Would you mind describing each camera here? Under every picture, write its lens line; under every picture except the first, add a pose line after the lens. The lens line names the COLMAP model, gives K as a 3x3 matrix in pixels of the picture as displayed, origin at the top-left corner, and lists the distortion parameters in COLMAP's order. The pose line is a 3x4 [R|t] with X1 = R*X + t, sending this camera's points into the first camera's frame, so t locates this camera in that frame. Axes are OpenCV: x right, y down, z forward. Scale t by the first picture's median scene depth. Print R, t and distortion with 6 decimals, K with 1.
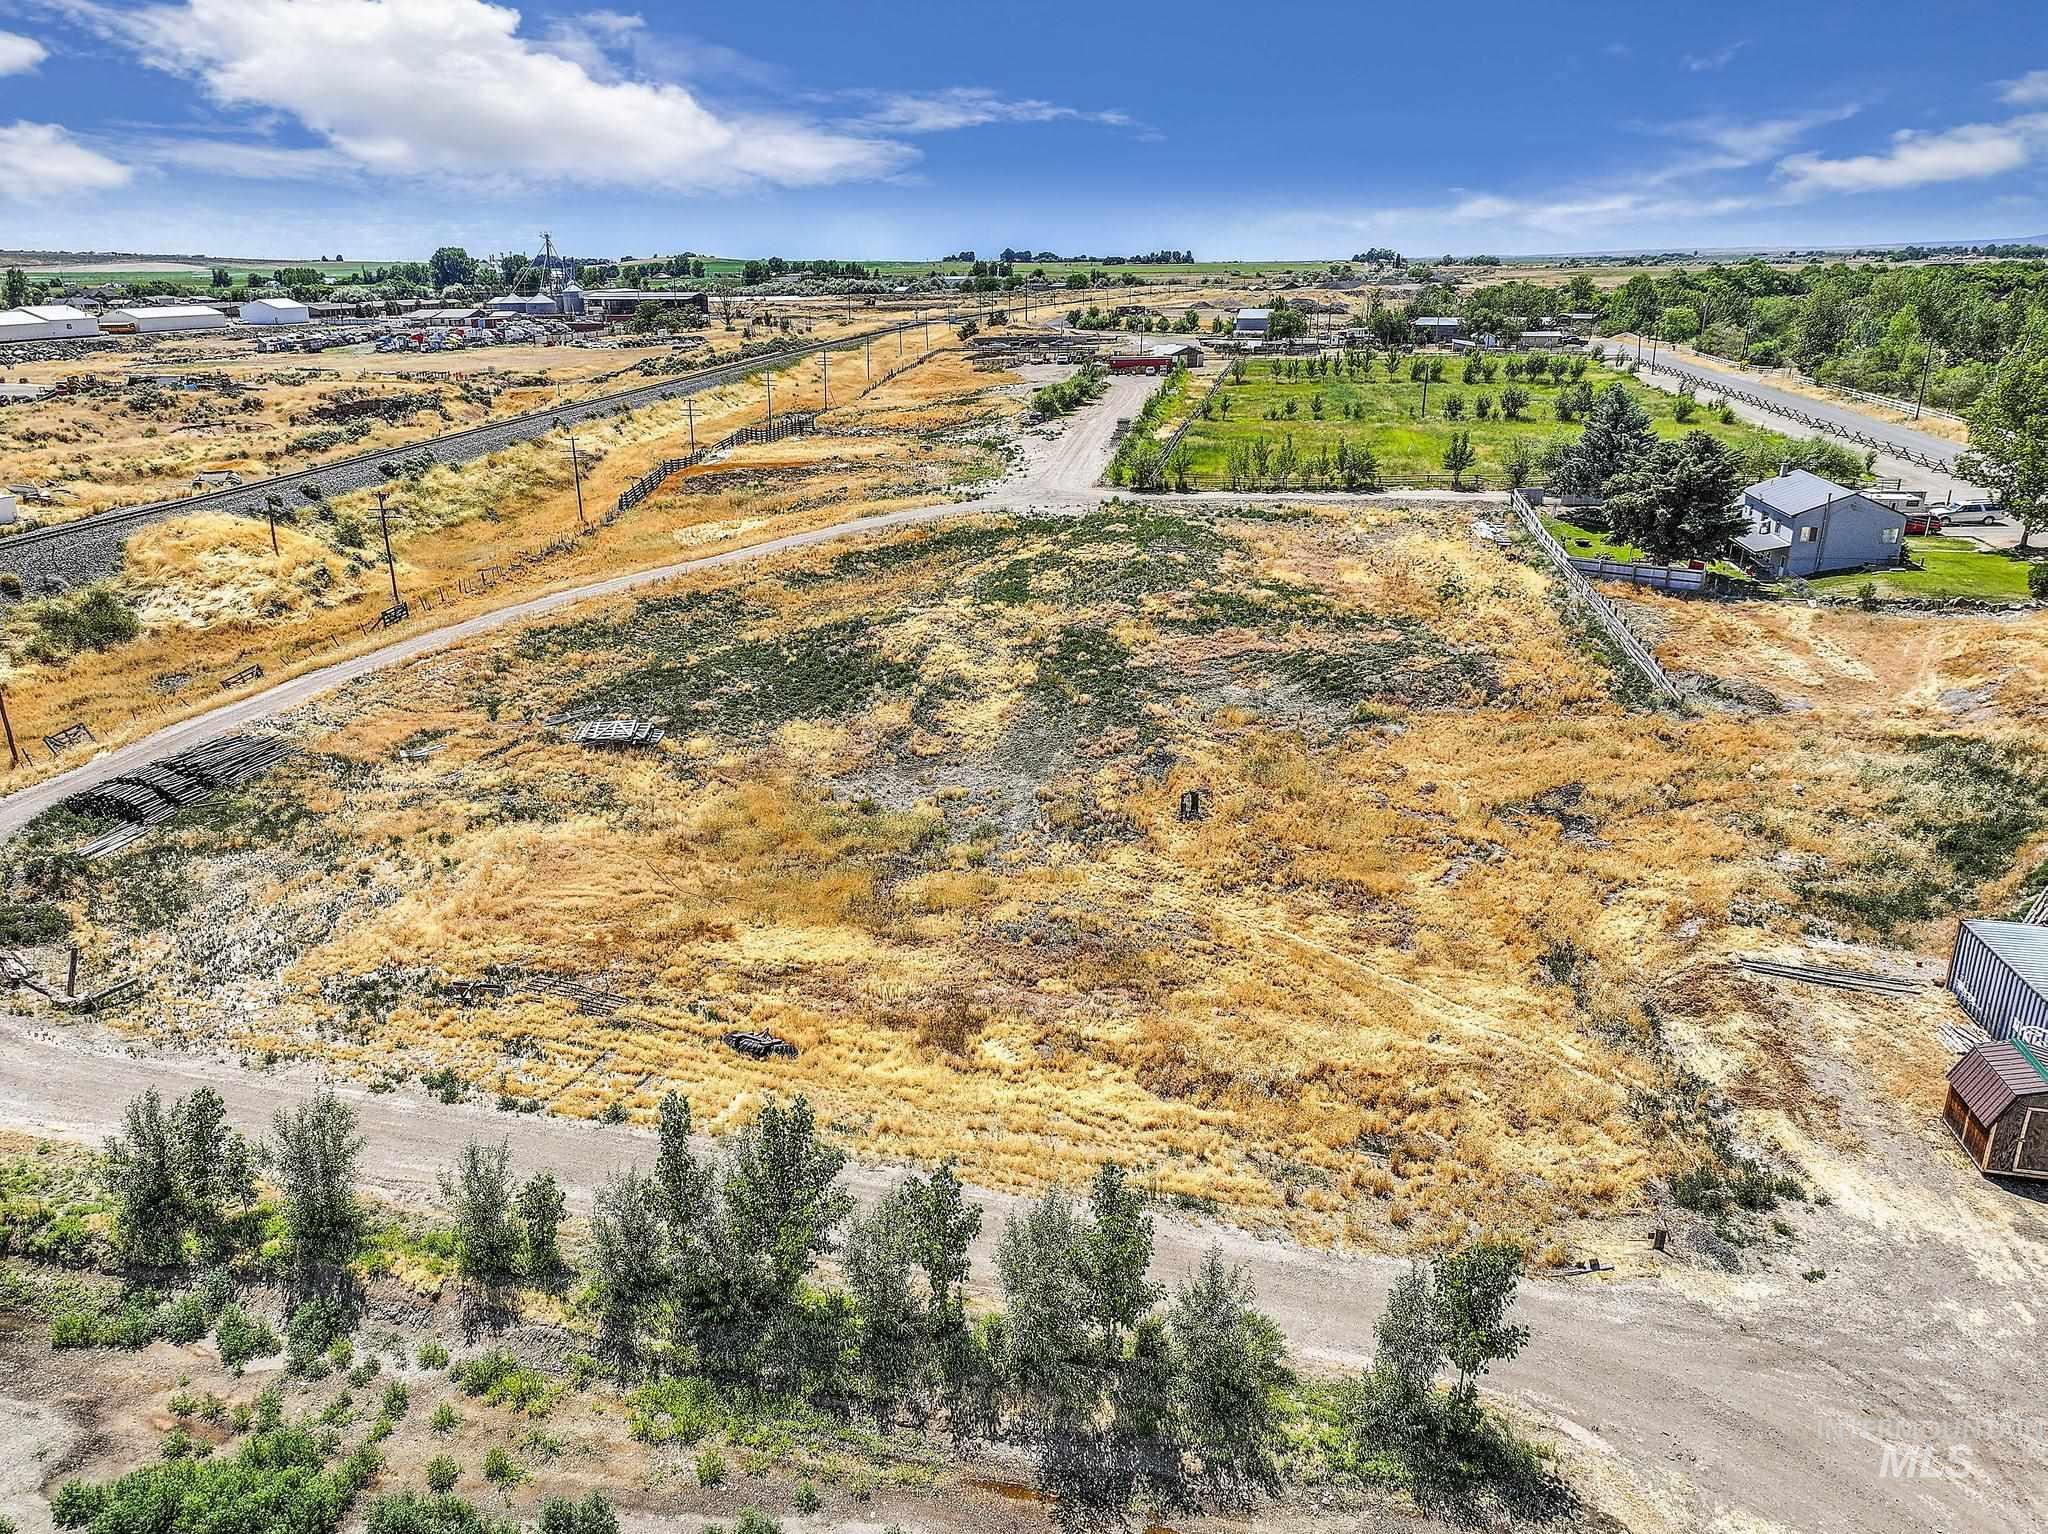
lens RADIAL K [[1439.1, 0, 1015.1], [0, 1439.1, 756.8], [0, 0, 1]] dist [-0.009973, 0.023214]
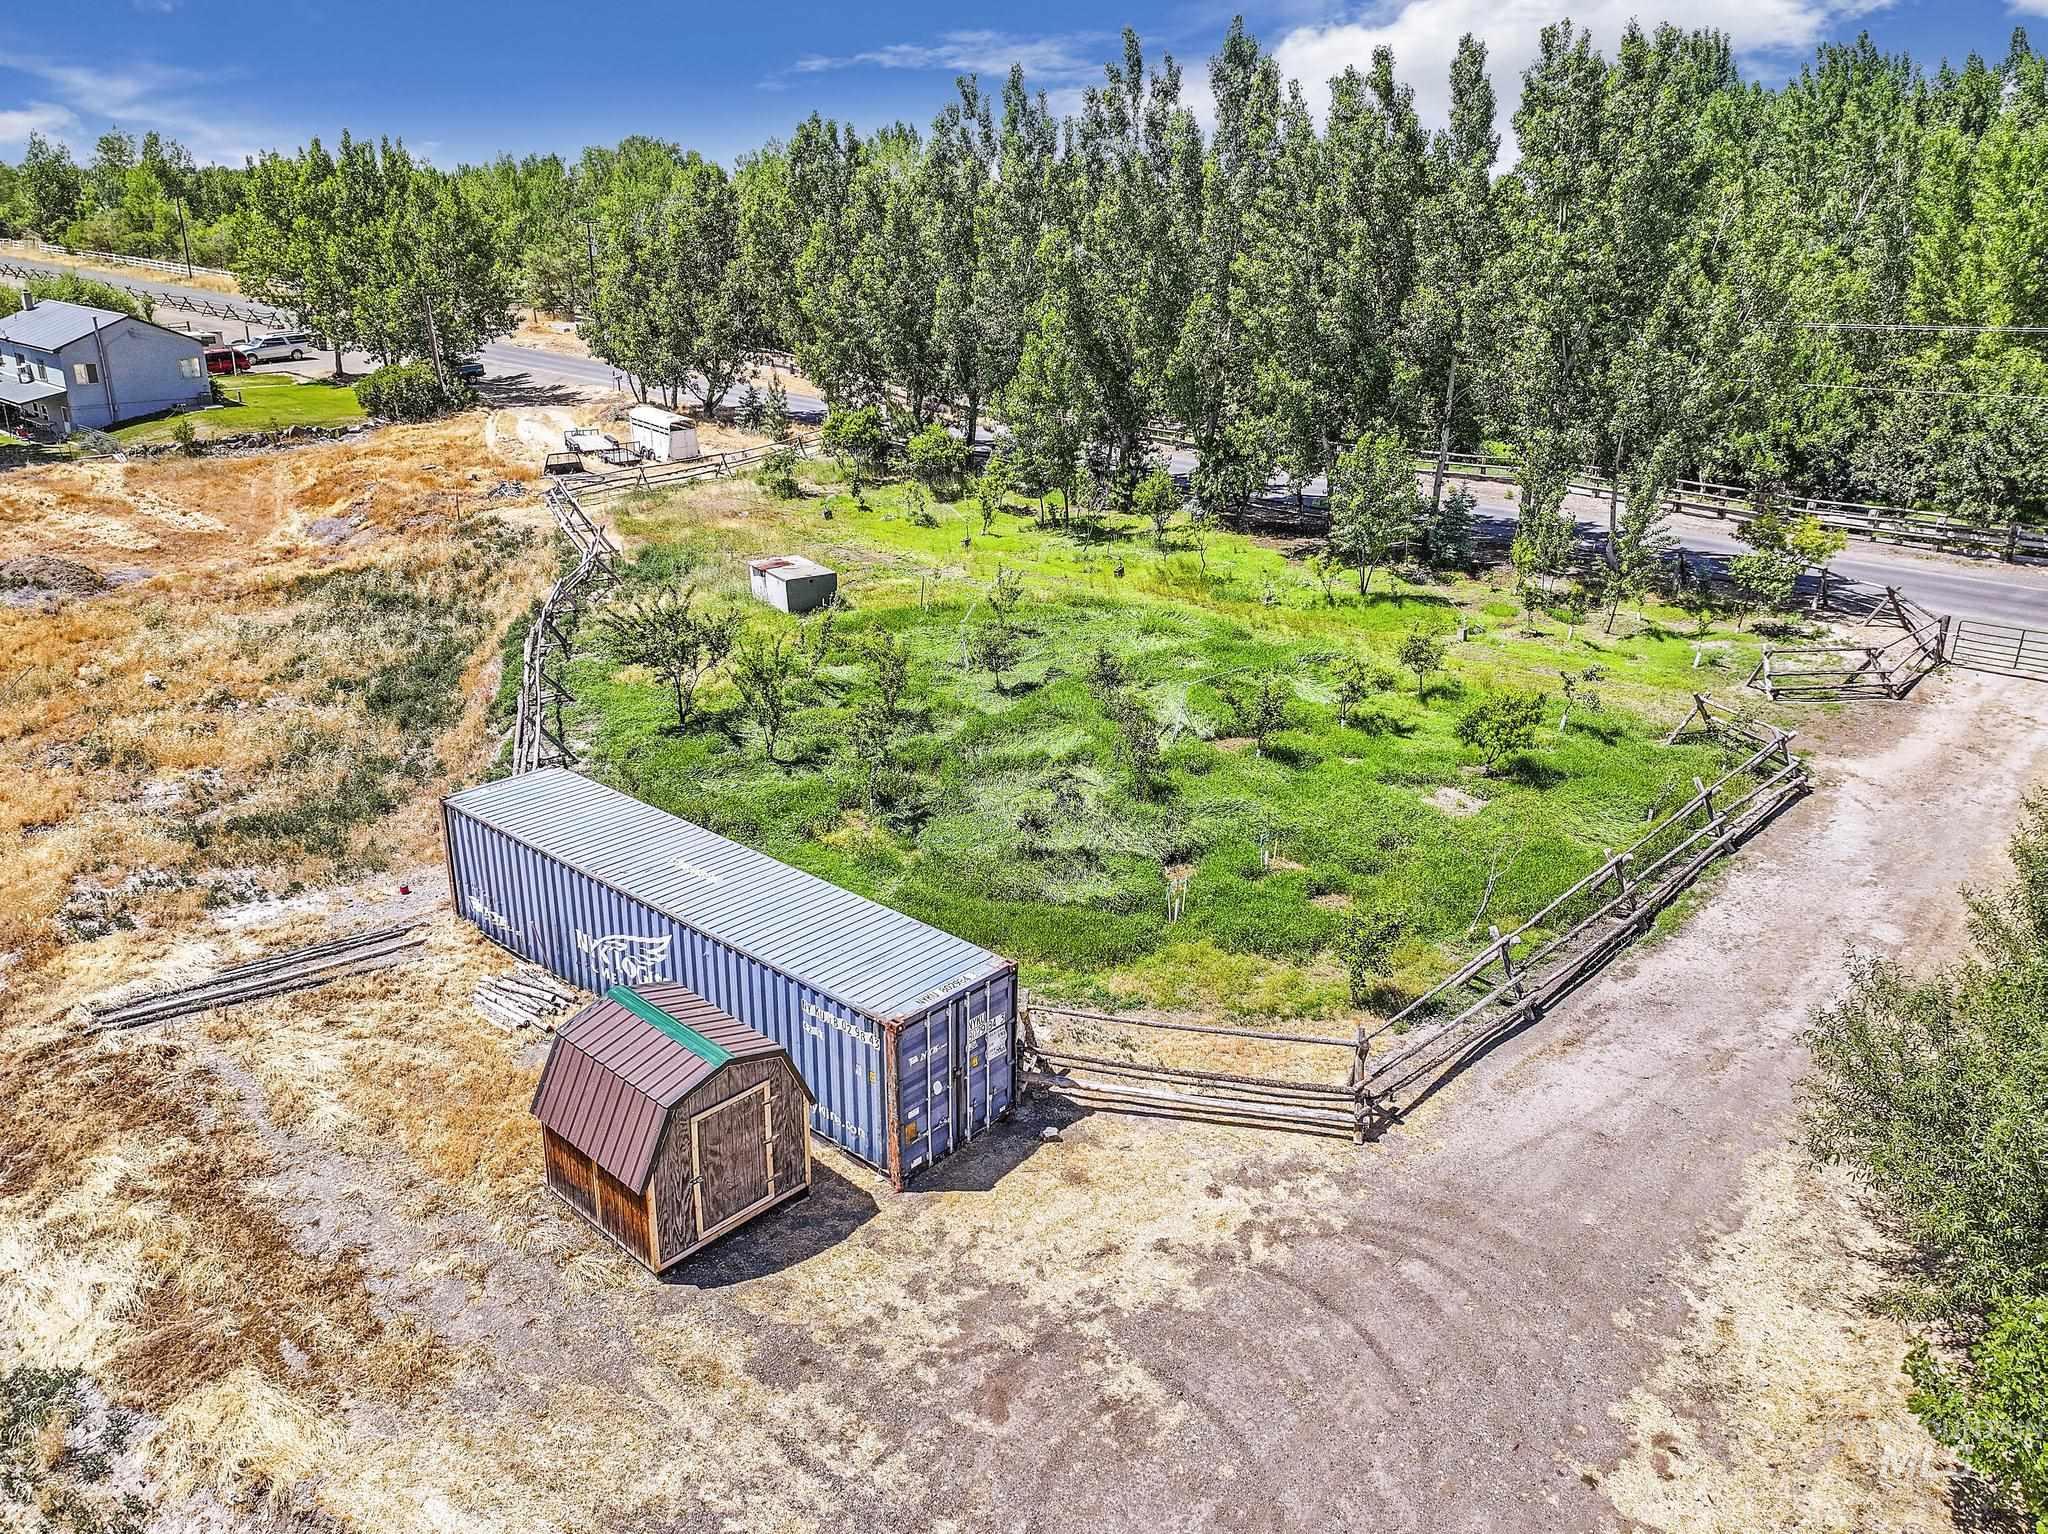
lens RADIAL K [[1439.1, 0, 1015.1], [0, 1439.1, 756.8], [0, 0, 1]] dist [-0.009973, 0.023214]
pose [[0.505732, -0.292885, 0.811451, 0.175818], [0.249680, 0.950042, 0.187297, 0.026328], [-0.825769, 0.107881, 0.553595, 0.276835]]
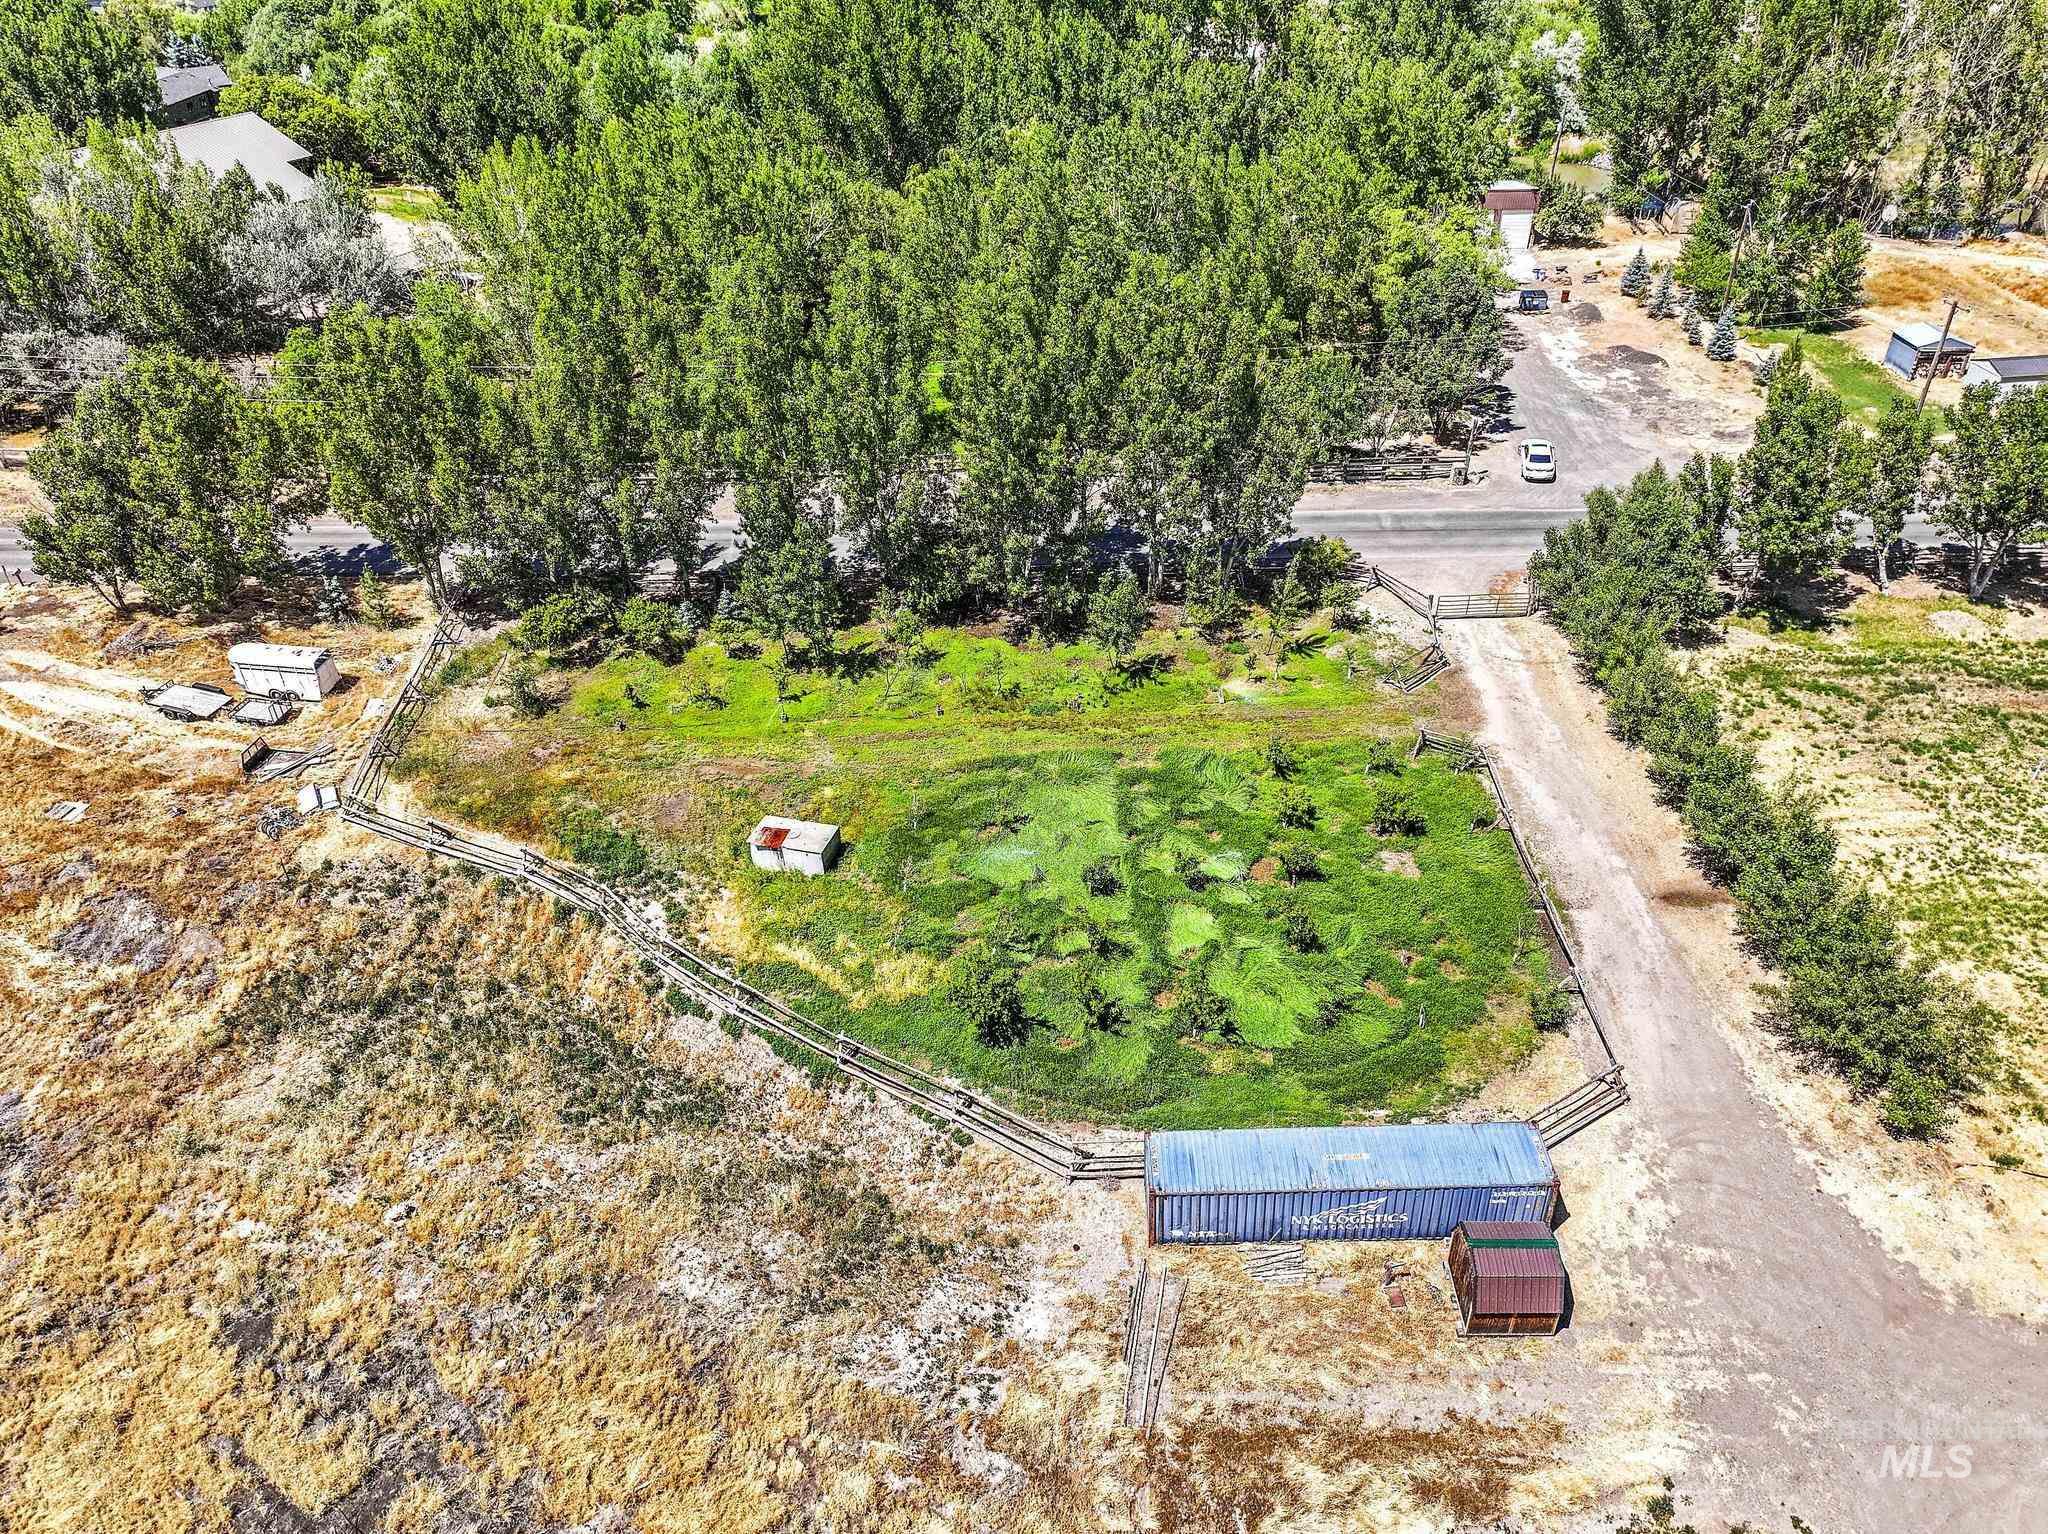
lens RADIAL K [[1439.1, 0, 1015.1], [0, 1439.1, 756.8], [0, 0, 1]] dist [-0.009973, 0.023214]
pose [[-0.187064, -0.528522, 0.828053, 0.028066], [0.334724, 0.758197, 0.559551, -0.376047], [-0.923562, 0.381841, 0.035078, 0.541476]]
